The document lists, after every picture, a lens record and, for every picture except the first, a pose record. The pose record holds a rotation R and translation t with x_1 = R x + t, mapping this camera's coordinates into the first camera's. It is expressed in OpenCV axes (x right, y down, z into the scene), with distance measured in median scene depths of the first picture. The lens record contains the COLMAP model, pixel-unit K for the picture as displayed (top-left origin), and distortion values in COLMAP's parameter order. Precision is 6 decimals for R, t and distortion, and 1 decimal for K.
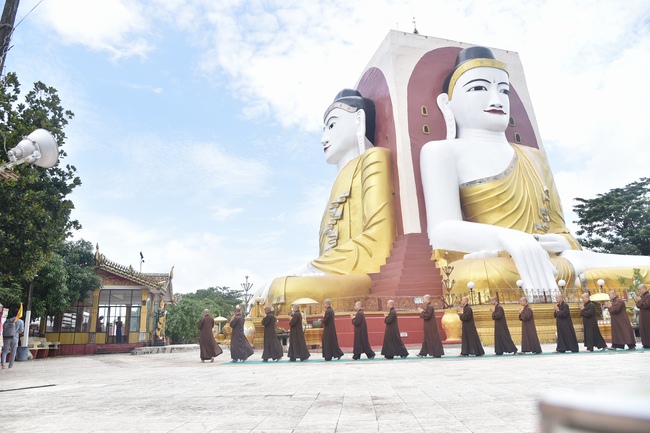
lens RADIAL K [[440.1, 0, 323.3], [0, 440.1, 213.2], [0, 0, 1]] dist [-0.037376, -0.000202]
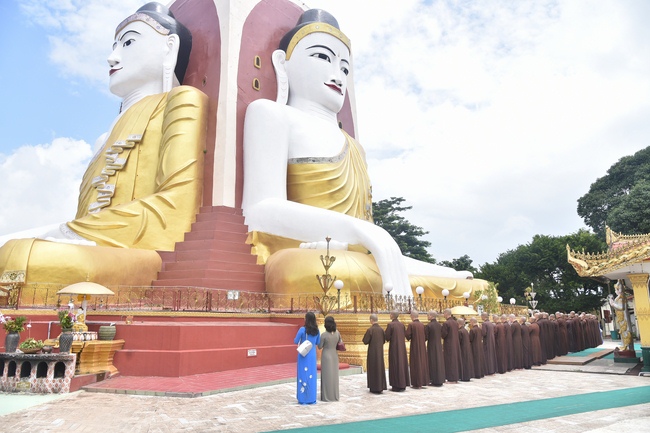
lens RADIAL K [[440.1, 0, 320.6], [0, 440.1, 213.0], [0, 0, 1]] dist [-0.037376, -0.000202]
pose [[0.828949, 0.164665, 0.534536, -0.063887], [-0.180276, 0.983339, -0.023350, 0.042246], [-0.529475, -0.077008, 0.844823, 0.243938]]
